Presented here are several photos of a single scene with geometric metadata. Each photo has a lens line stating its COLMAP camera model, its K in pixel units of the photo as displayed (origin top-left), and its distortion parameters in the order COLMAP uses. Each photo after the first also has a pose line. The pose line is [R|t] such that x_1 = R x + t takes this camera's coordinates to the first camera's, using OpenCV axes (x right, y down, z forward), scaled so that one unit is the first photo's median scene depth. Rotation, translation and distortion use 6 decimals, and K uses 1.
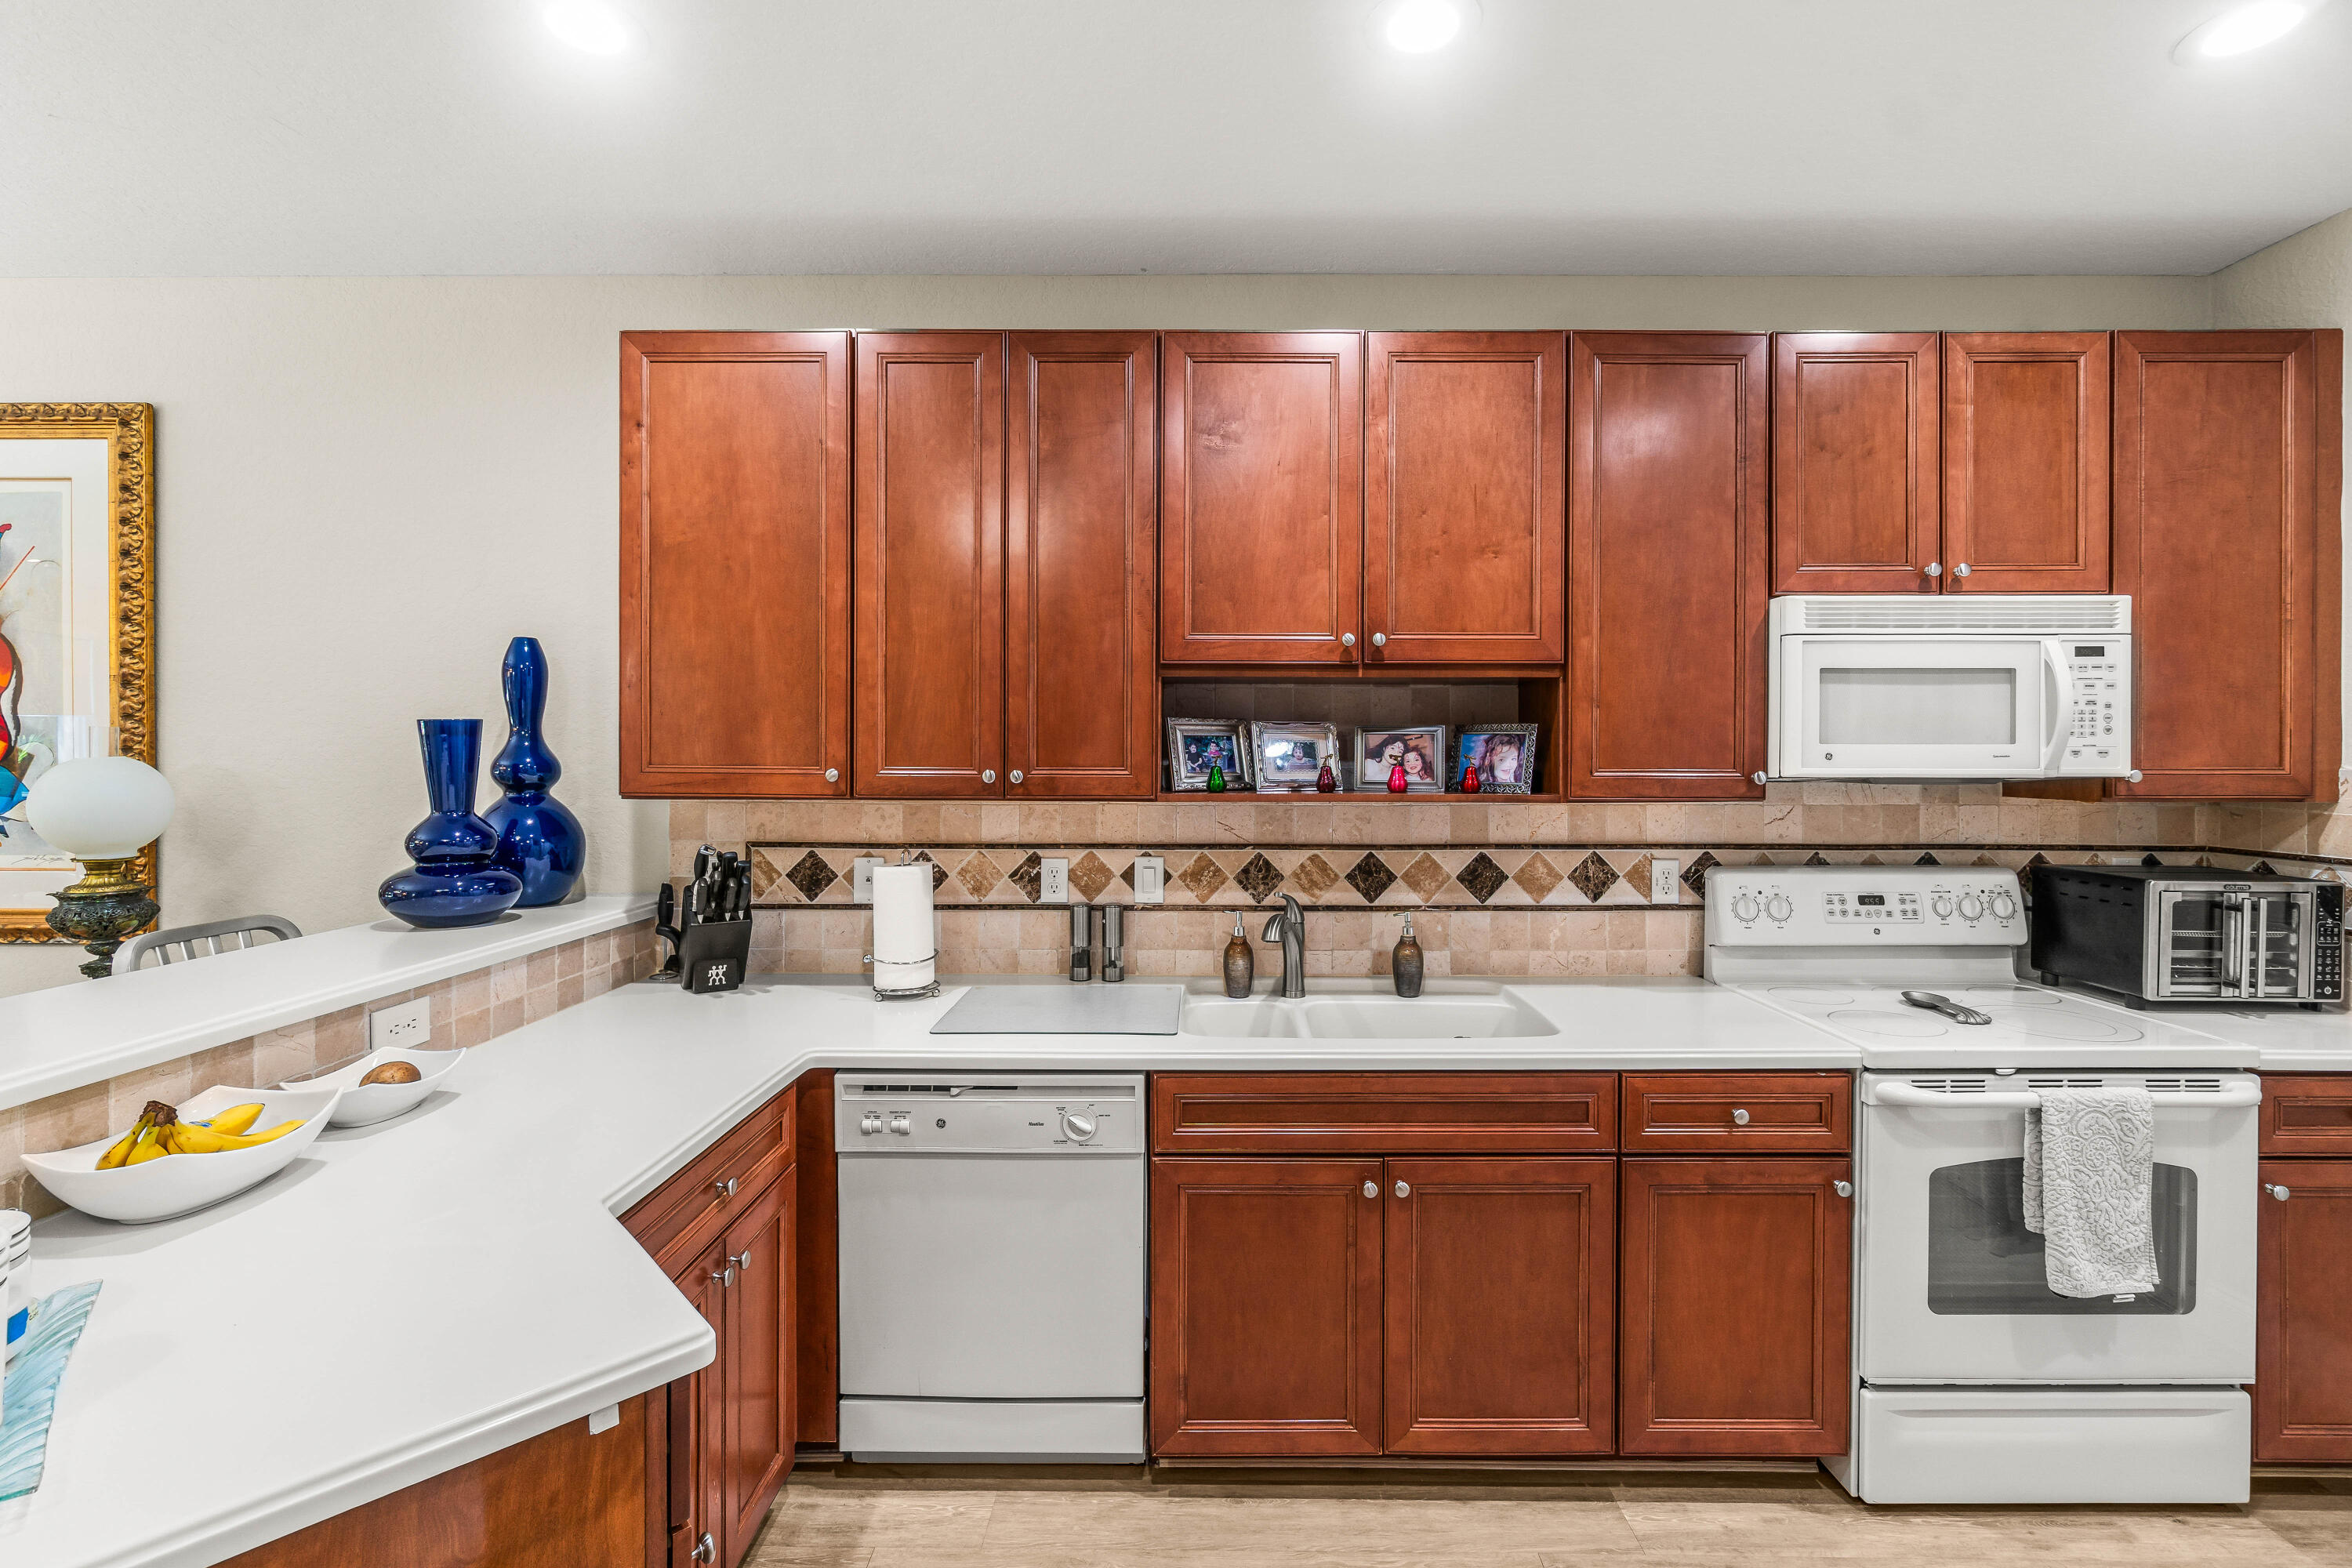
lens RADIAL K [[1024.6, 0, 1164.8], [0, 1024.6, 770.4], [0, 0, 1]] dist [-0.002951, -0.000187]
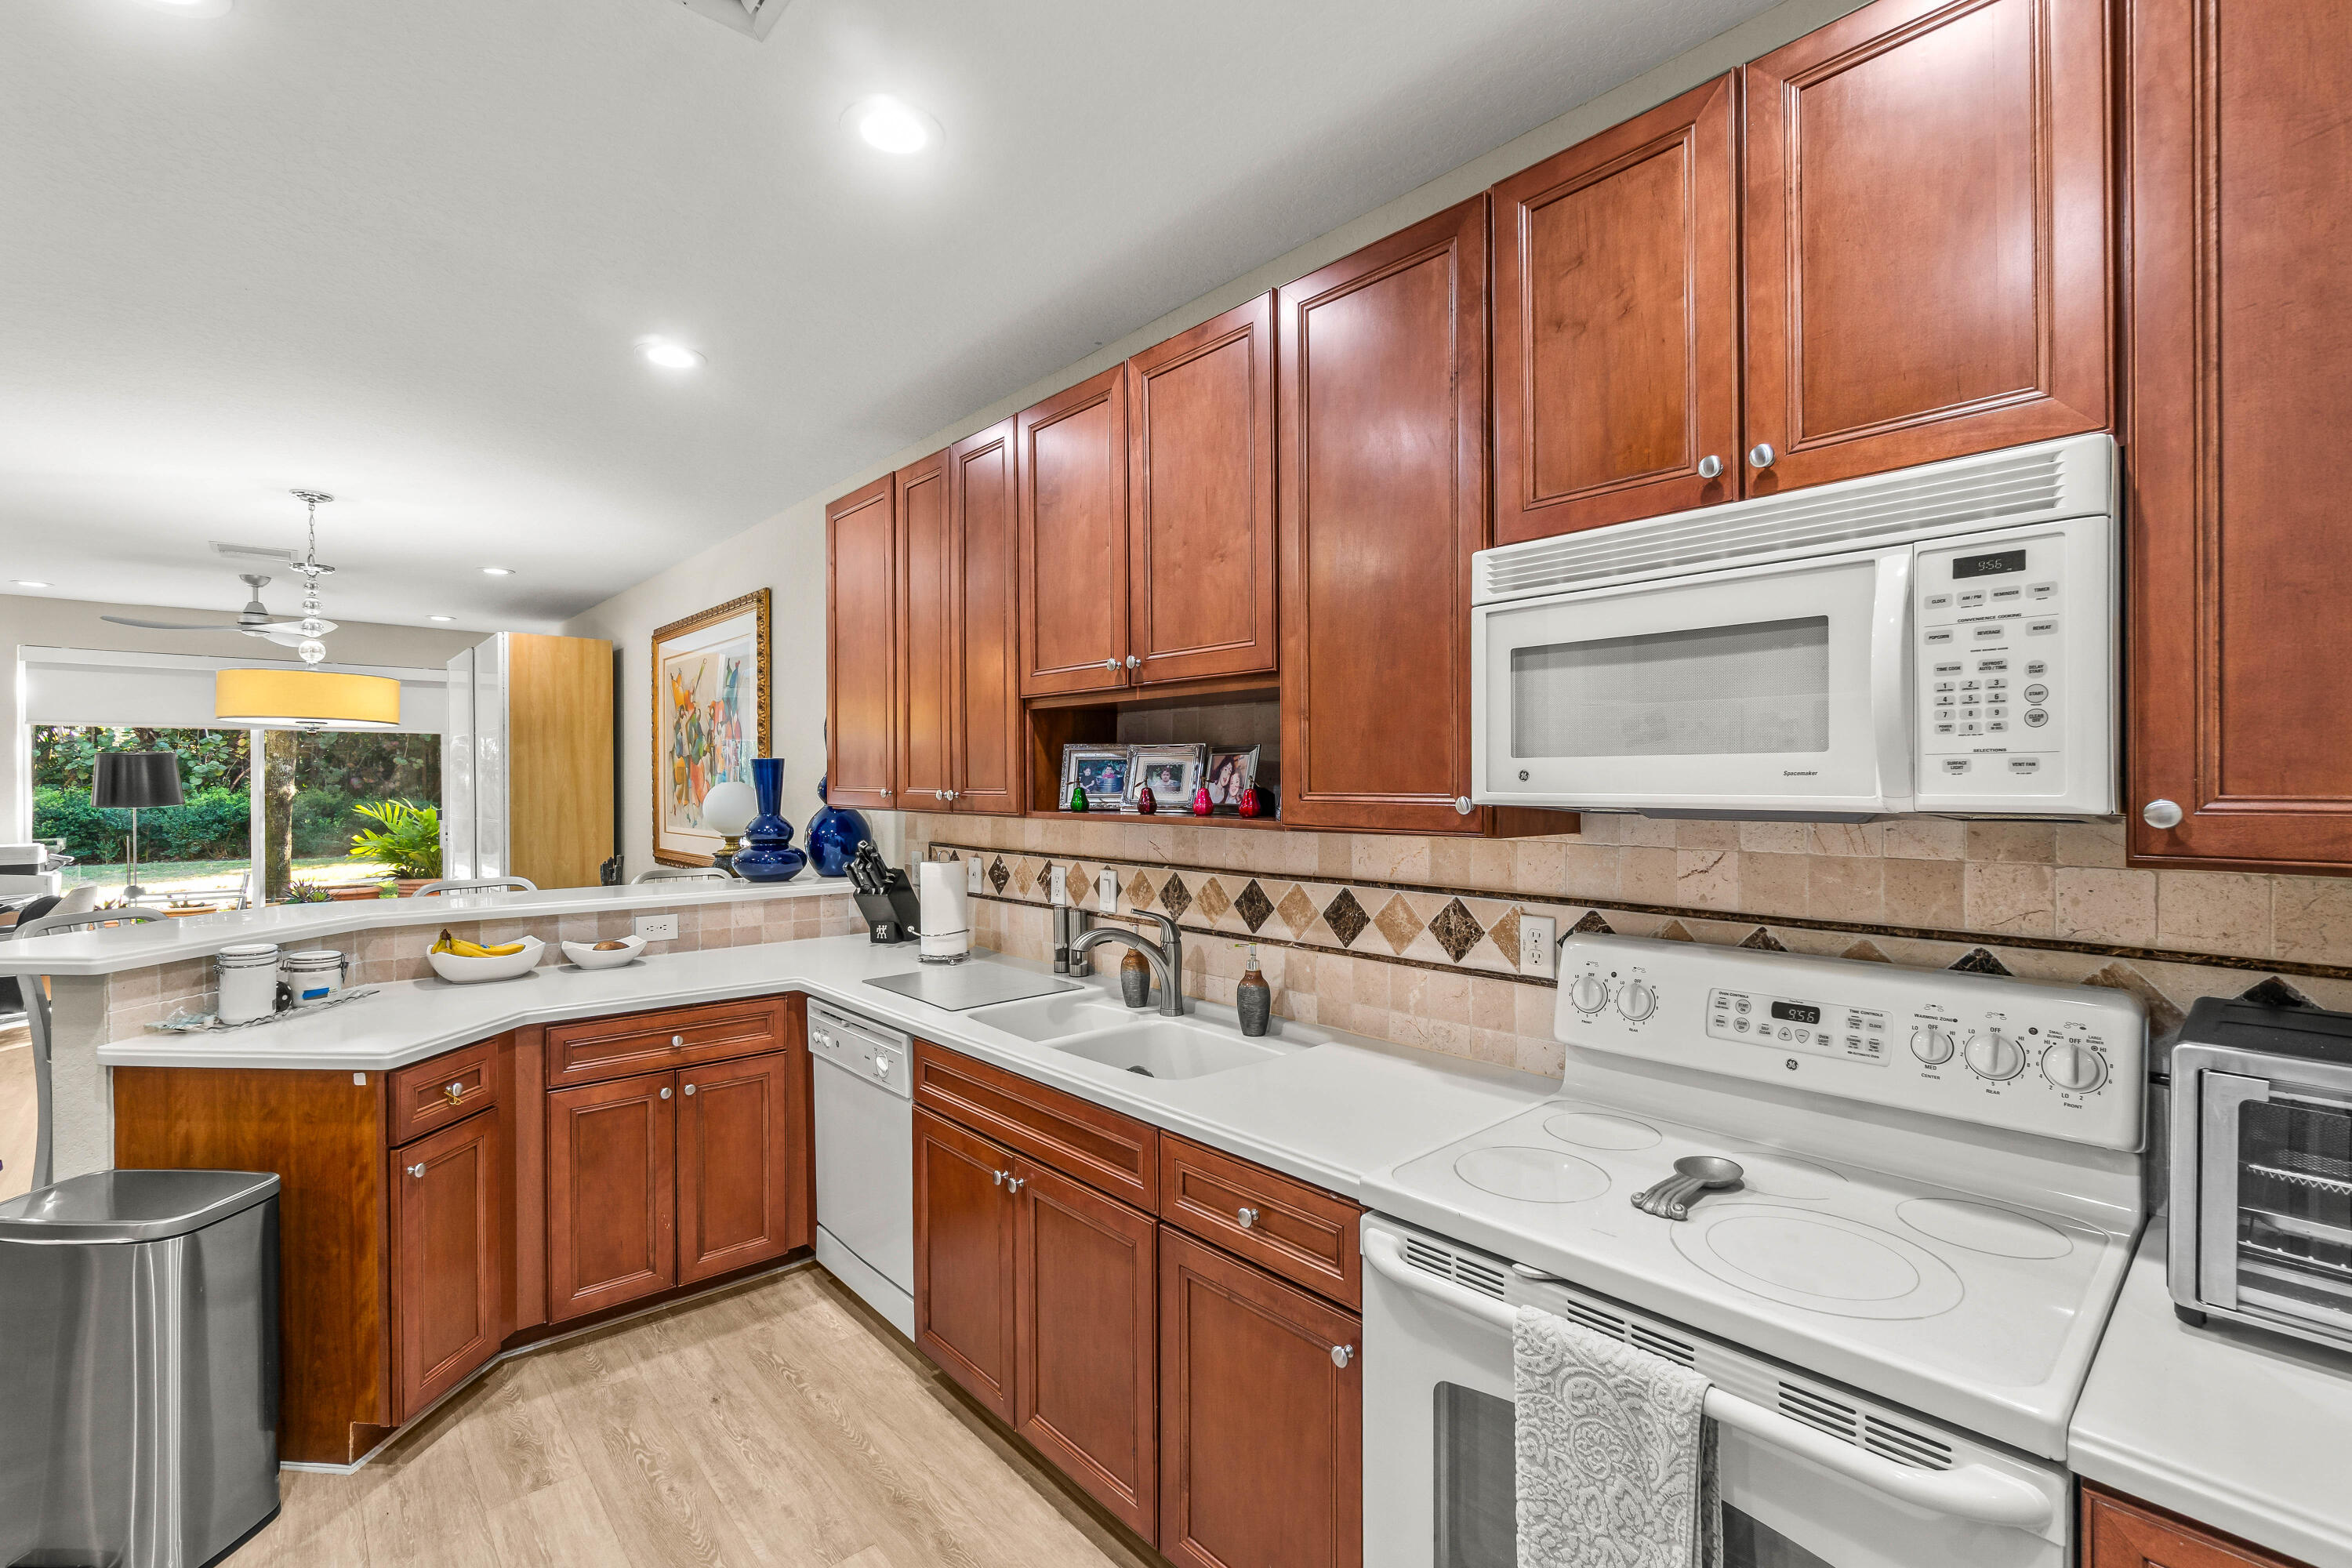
lens RADIAL K [[1024.6, 0, 1165.5], [0, 1024.6, 791.6], [0, 0, 1]] dist [-0.002951, -0.000187]
pose [[0.672248, 0.005264, -0.740307, 0.885858], [-0.008744, 0.999961, -0.000830, 0.000028], [0.740274, 0.007032, 0.672268, 0.316051]]
